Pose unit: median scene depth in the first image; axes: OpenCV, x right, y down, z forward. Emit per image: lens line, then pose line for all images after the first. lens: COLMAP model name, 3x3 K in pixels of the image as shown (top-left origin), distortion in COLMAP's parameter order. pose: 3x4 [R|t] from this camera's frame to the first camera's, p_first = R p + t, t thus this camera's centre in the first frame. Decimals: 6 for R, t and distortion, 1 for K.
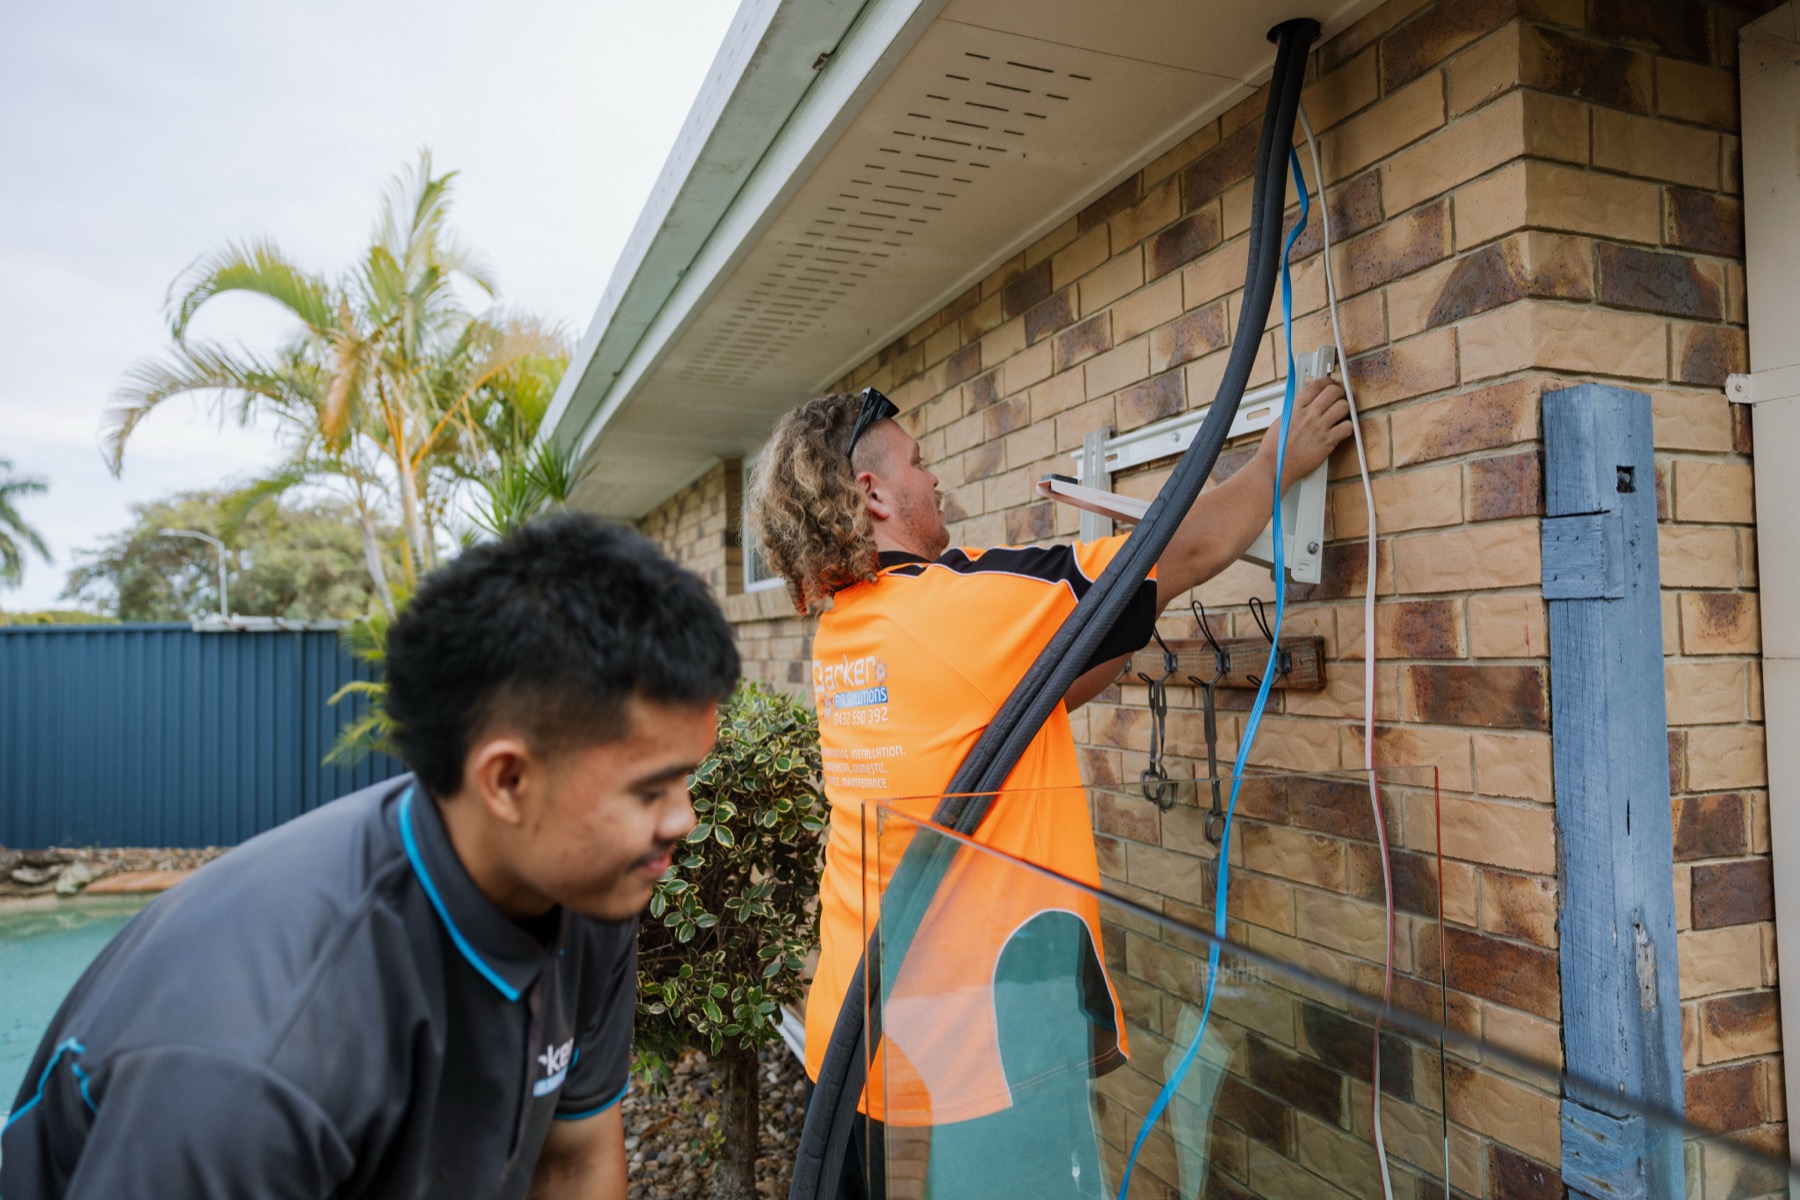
lens RADIAL K [[1193.5, 0, 904.2], [0, 1193.5, 593.4], [0, 0, 1]] dist [0.027994, -0.007276]
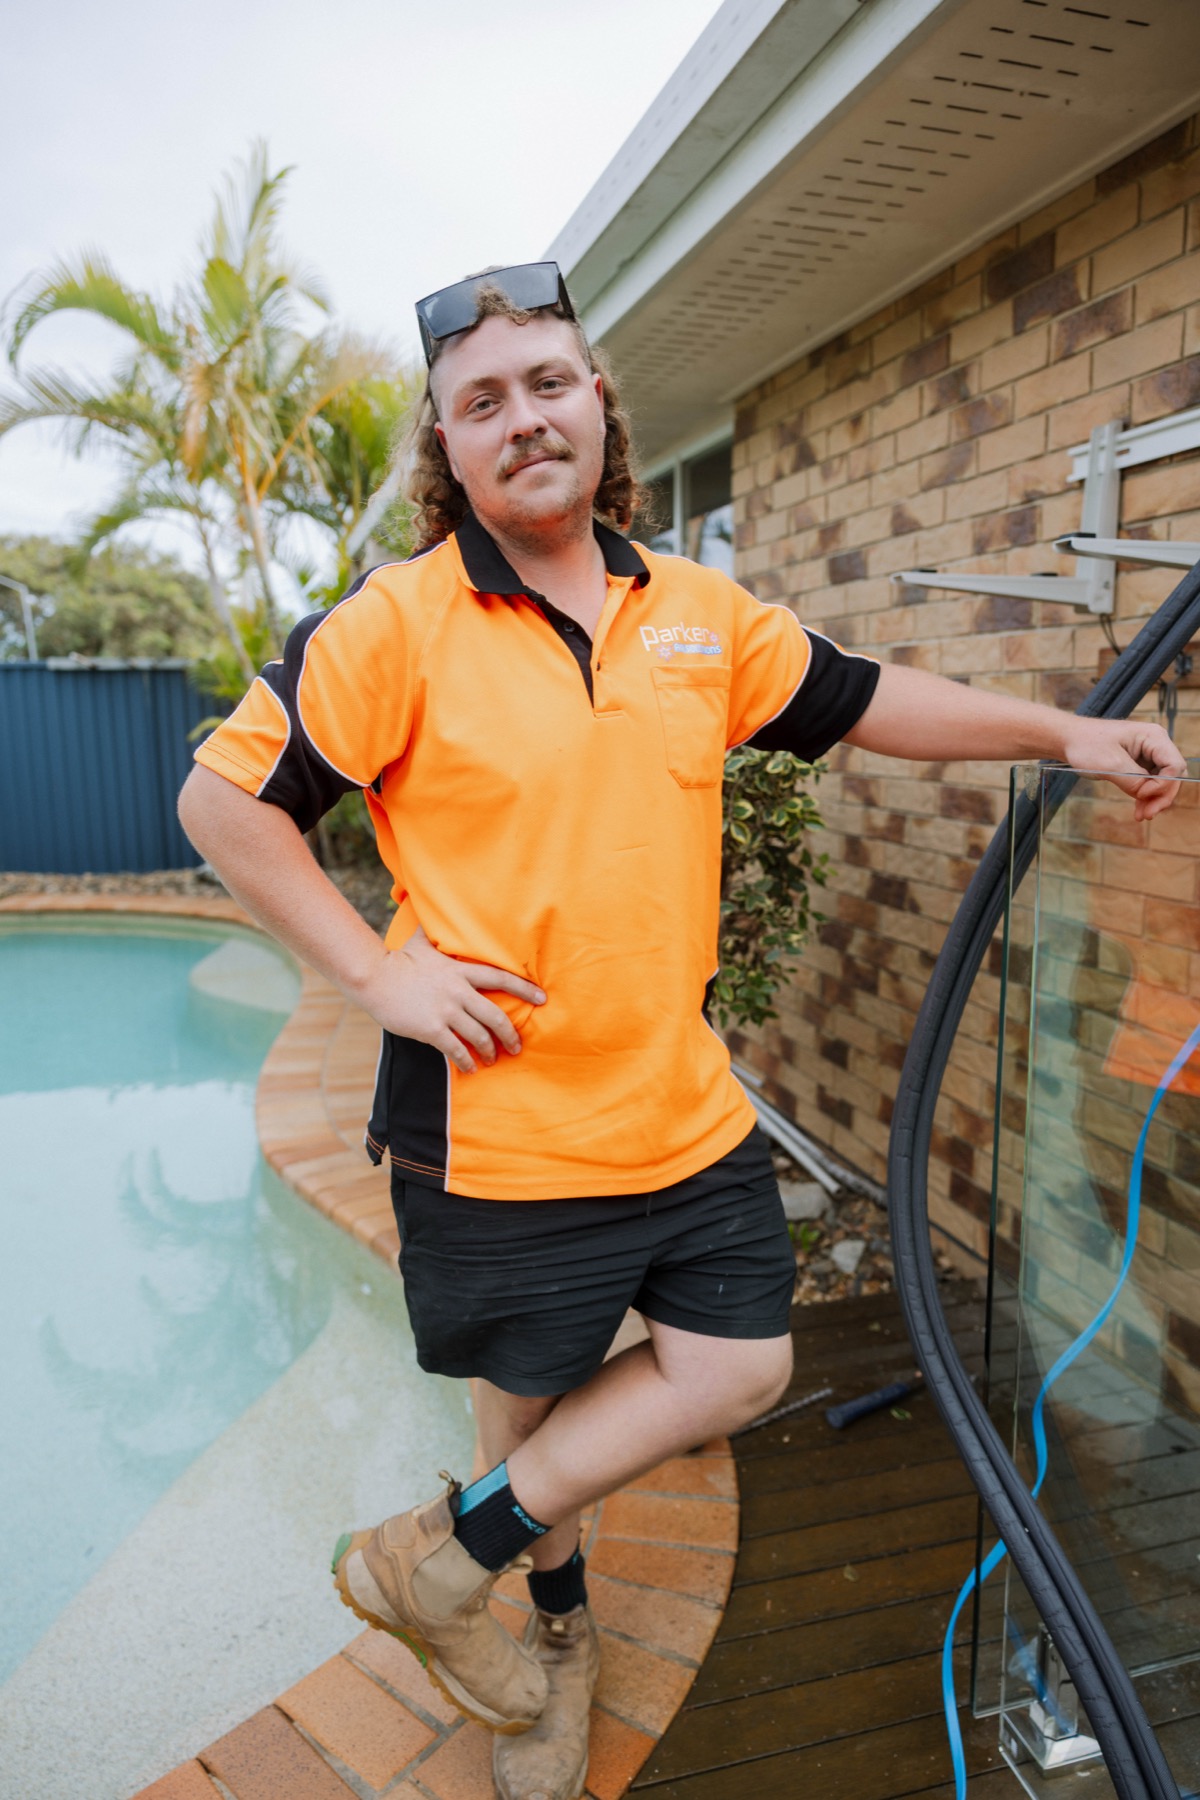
lens RADIAL K [[1193.5, 0, 596.5], [0, 1193.5, 891.7], [0, 0, 1]] dist [0.027994, -0.007276]
pose [[0.997927, 0.009978, -0.063584, -0.149882], [0.003146, 0.979167, 0.203034, 0.028284], [0.064285, -0.202813, 0.977105, -0.038241]]
